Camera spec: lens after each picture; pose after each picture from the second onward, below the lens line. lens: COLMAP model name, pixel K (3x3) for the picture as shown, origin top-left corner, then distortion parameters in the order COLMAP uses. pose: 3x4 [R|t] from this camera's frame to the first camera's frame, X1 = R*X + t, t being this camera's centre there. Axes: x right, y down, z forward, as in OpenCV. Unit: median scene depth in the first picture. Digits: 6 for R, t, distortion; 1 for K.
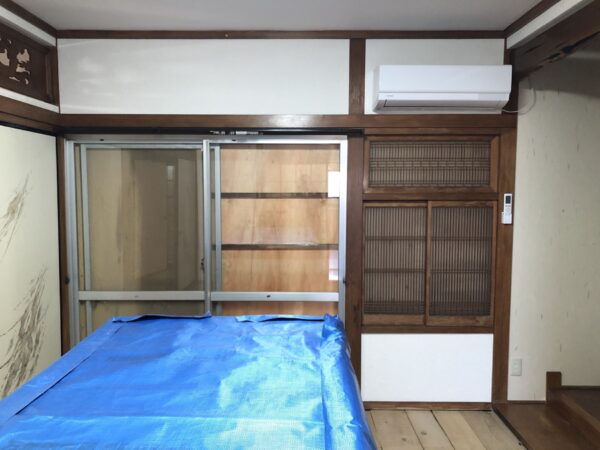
lens RADIAL K [[495.1, 0, 300.0], [0, 495.1, 225.0], [0, 0, 1]] dist [0.036391, -0.009221]
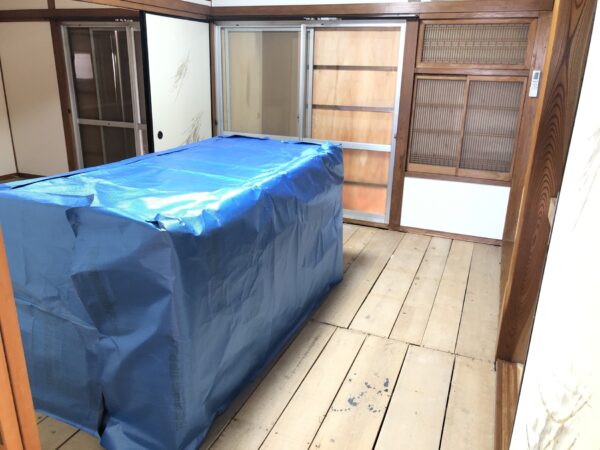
lens RADIAL K [[489.0, 0, 300.0], [0, 489.0, 225.0], [0, 0, 1]] dist [0.007119, -0.007924]
pose [[0.929533, 0.133881, -0.343577, 0.333253], [-0.050104, 0.968975, 0.242027, 0.038066], [0.365320, -0.207757, 0.907402, -0.337722]]
